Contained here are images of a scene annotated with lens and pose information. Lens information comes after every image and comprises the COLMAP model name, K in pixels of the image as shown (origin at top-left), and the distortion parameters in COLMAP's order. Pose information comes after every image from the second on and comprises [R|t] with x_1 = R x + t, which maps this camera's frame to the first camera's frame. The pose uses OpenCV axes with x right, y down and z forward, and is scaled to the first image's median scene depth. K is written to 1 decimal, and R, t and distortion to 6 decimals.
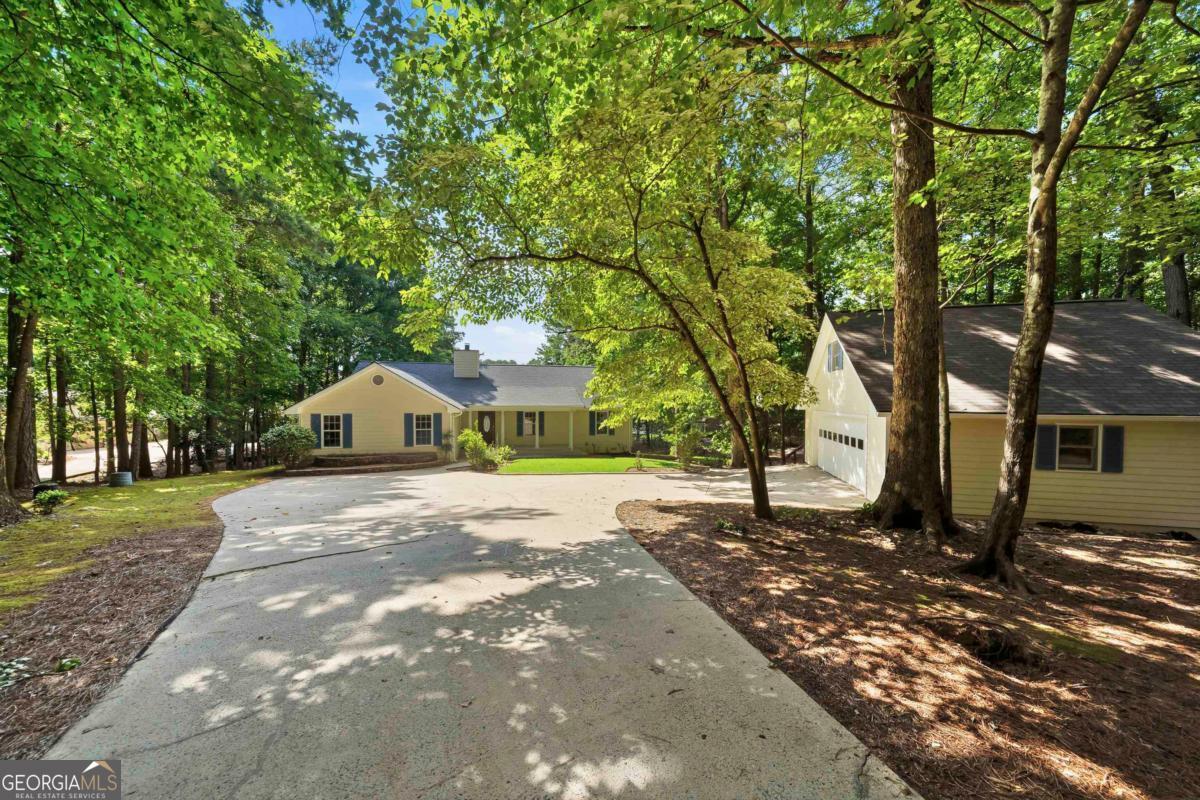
lens RADIAL K [[411.7, 0, 597.6], [0, 411.7, 401.8], [0, 0, 1]] dist [0.000071, 0.000011]
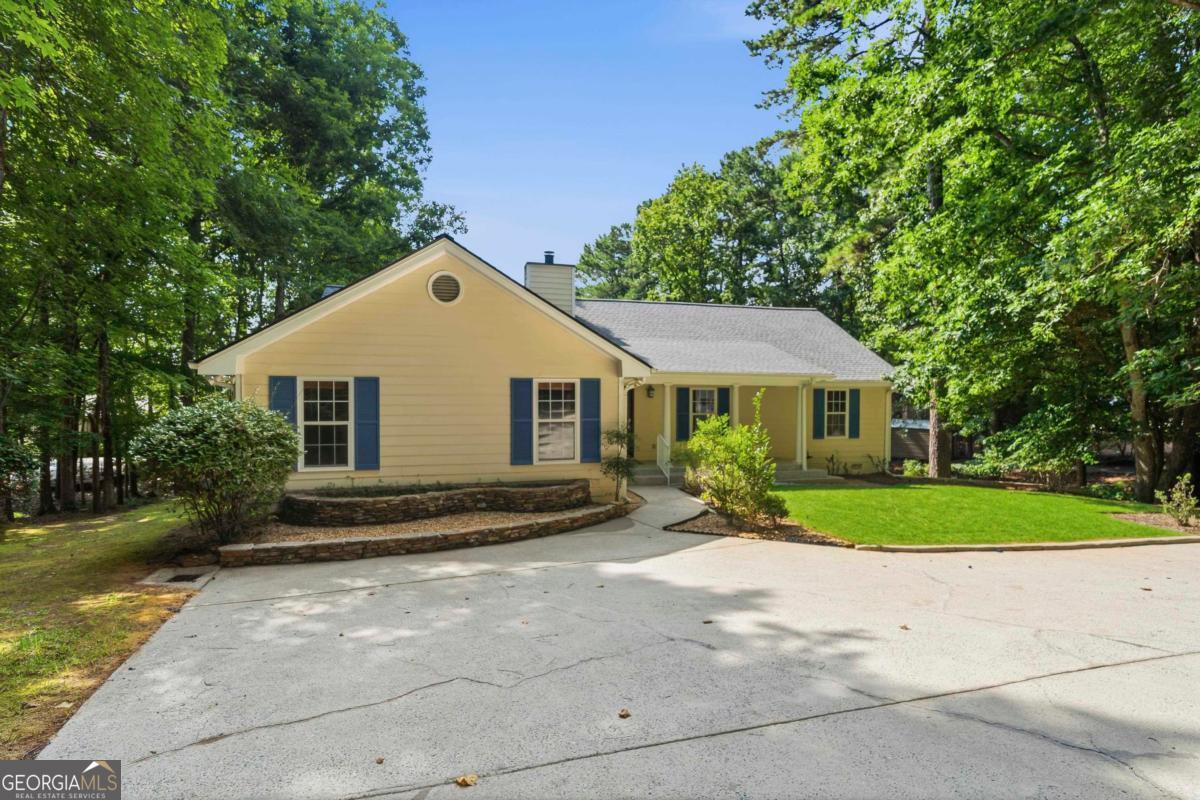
lens RADIAL K [[575.2, 0, 603.6], [0, 575.2, 400.1], [0, 0, 1]] dist [-0.000614, 0.000312]
pose [[0.999471, -0.000967, 0.032522, -0.413137], [0.000814, 0.999989, 0.004717, 0.047773], [-0.032527, -0.004688, 0.999460, 0.479223]]
